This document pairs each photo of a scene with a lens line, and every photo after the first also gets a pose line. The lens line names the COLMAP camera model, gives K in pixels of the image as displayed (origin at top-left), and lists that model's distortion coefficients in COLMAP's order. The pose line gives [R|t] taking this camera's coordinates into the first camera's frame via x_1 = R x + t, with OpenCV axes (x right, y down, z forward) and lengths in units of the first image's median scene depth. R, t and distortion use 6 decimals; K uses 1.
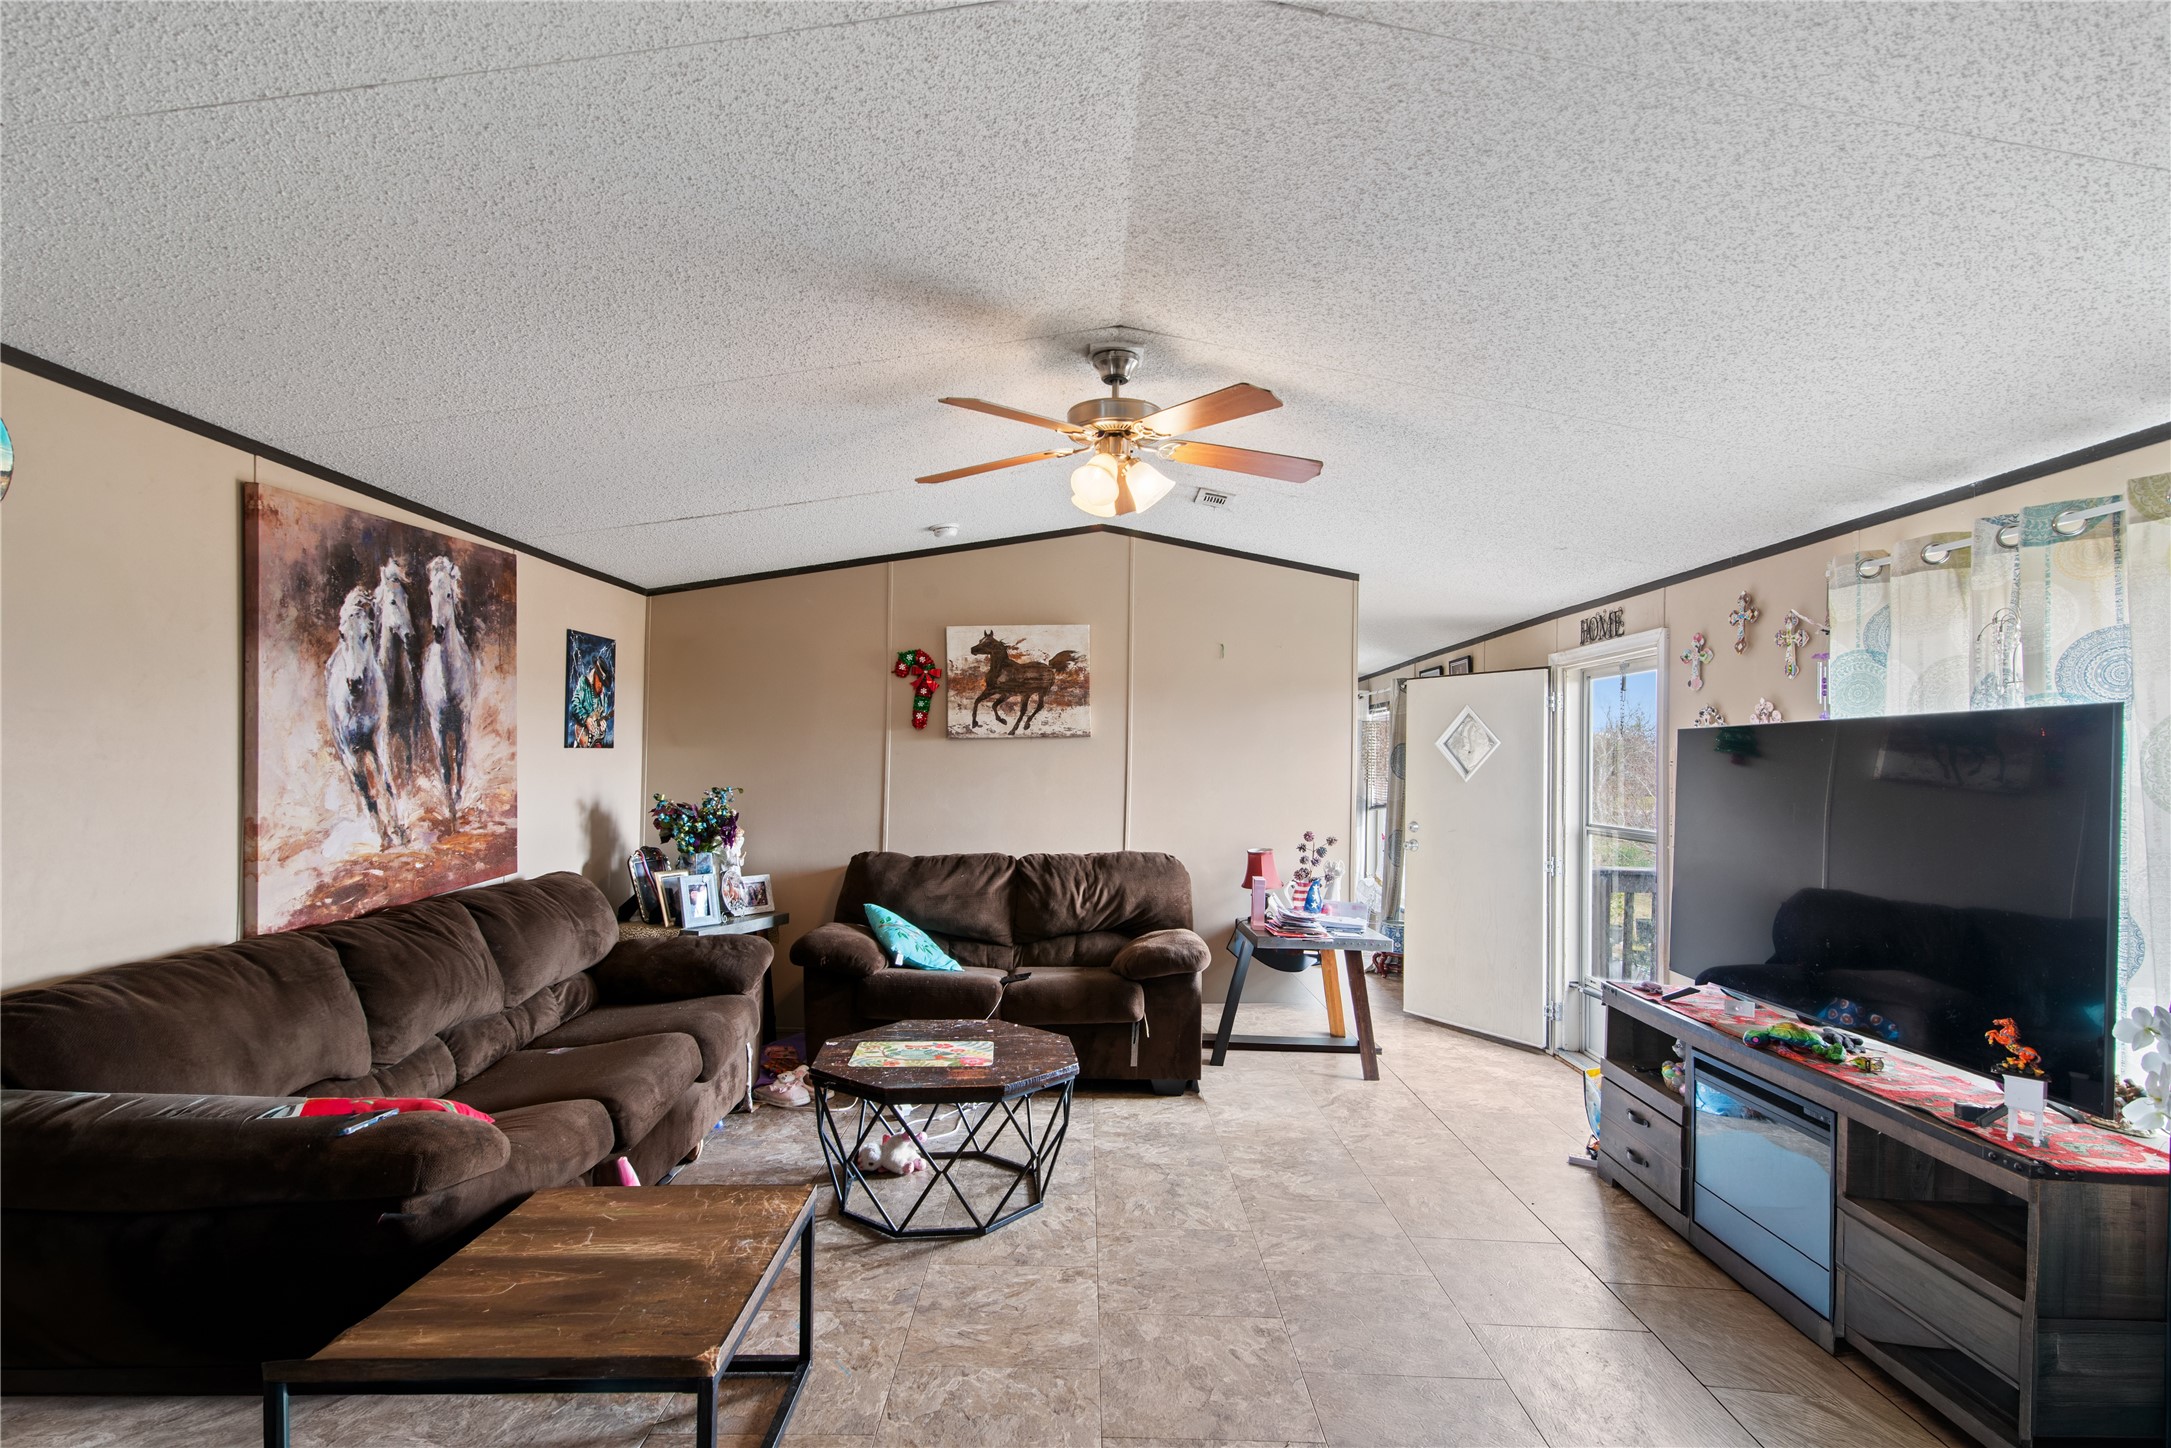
lens RADIAL K [[991.3, 0, 1102.7], [0, 991.3, 743.1], [0, 0, 1]] dist [0.012290, 0.000058]
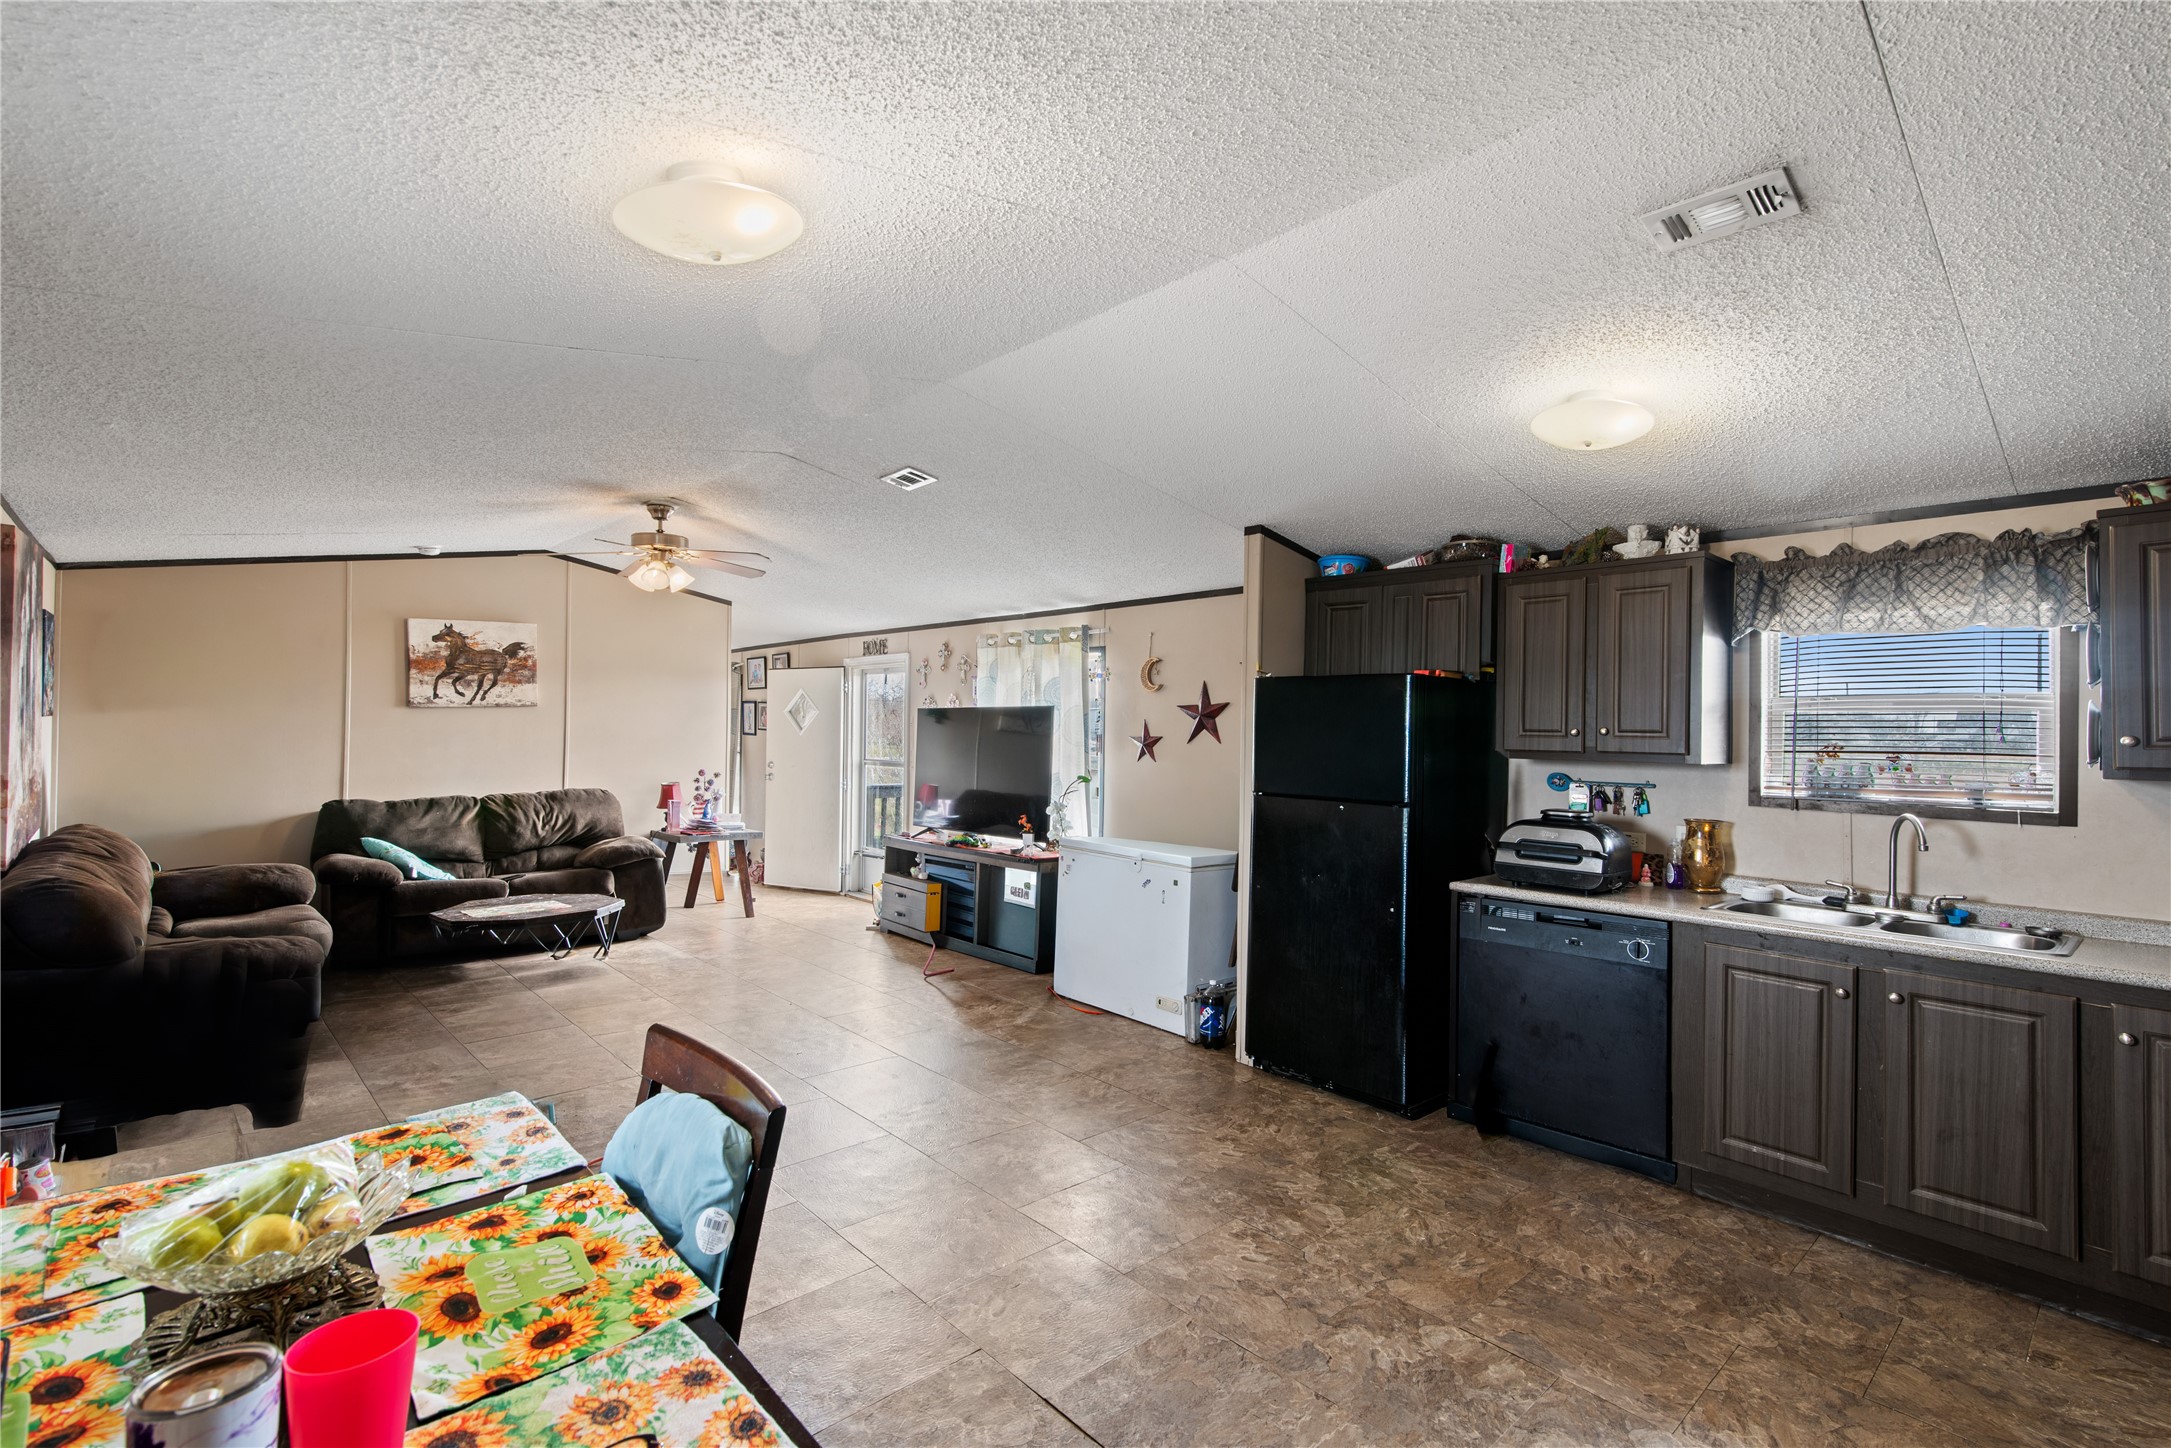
lens RADIAL K [[991.3, 0, 1092.9], [0, 991.3, 718.9], [0, 0, 1]] dist [0.012290, 0.000058]
pose [[0.738857, -0.003619, 0.673852, -0.391537], [-0.012643, 0.999735, 0.019232, -0.026853], [-0.673743, -0.022729, 0.738616, -0.554158]]
